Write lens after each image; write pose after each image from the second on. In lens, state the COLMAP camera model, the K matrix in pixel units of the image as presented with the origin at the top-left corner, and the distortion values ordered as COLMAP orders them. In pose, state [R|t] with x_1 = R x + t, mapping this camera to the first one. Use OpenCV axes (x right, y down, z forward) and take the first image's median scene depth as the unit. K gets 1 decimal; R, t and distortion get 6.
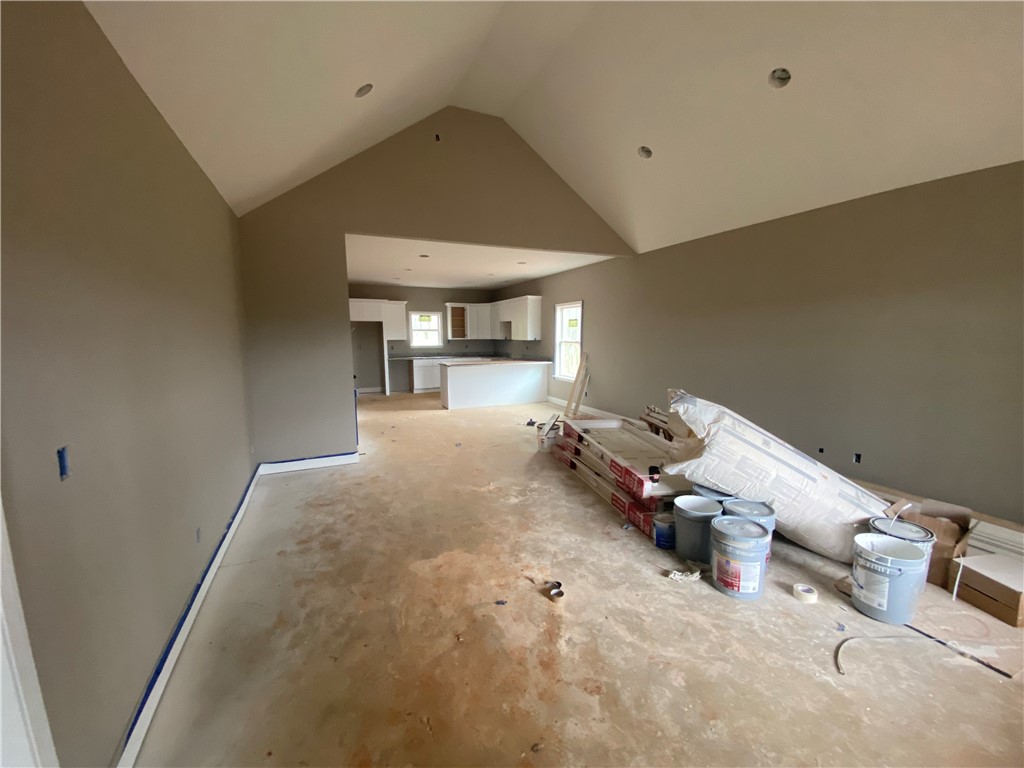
lens RADIAL K [[418.2, 0, 512.0], [0, 418.2, 384.0], [0, 0, 1]] dist [-0.000271, -0.013310]
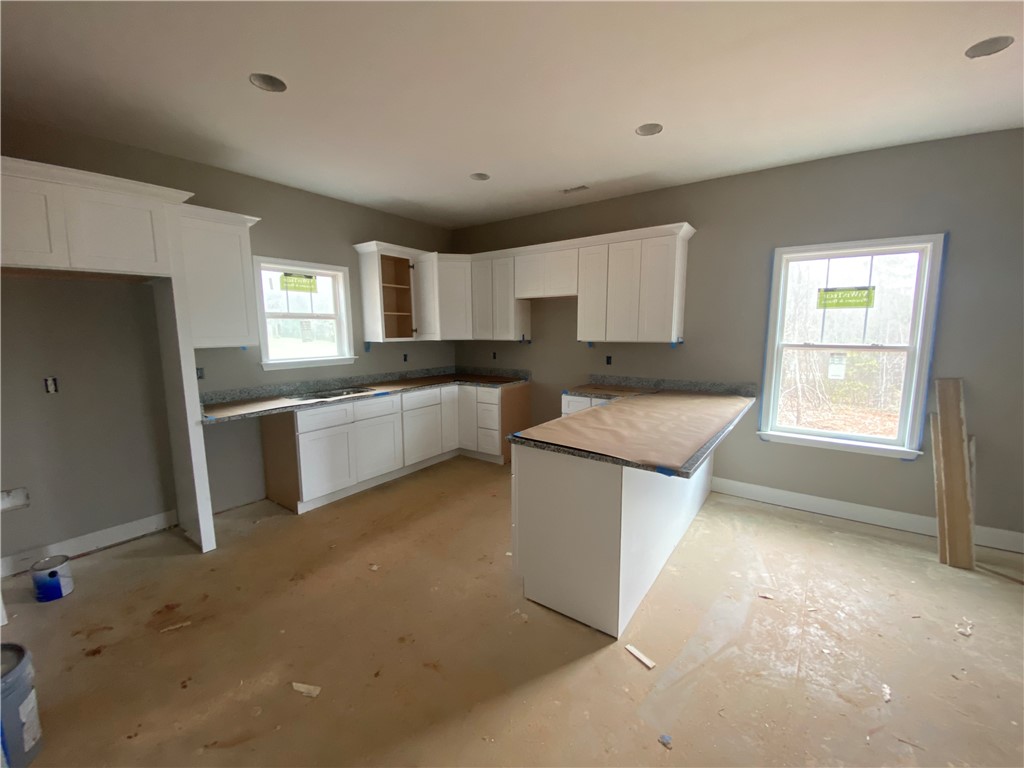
lens RADIAL K [[418.2, 0, 512.0], [0, 418.2, 384.0], [0, 0, 1]] dist [-0.000271, -0.013310]
pose [[0.862281, -0.064833, 0.502262, -0.238390], [0.058108, 0.997888, 0.029050, -0.073081], [-0.503085, 0.004136, 0.864227, 0.619031]]
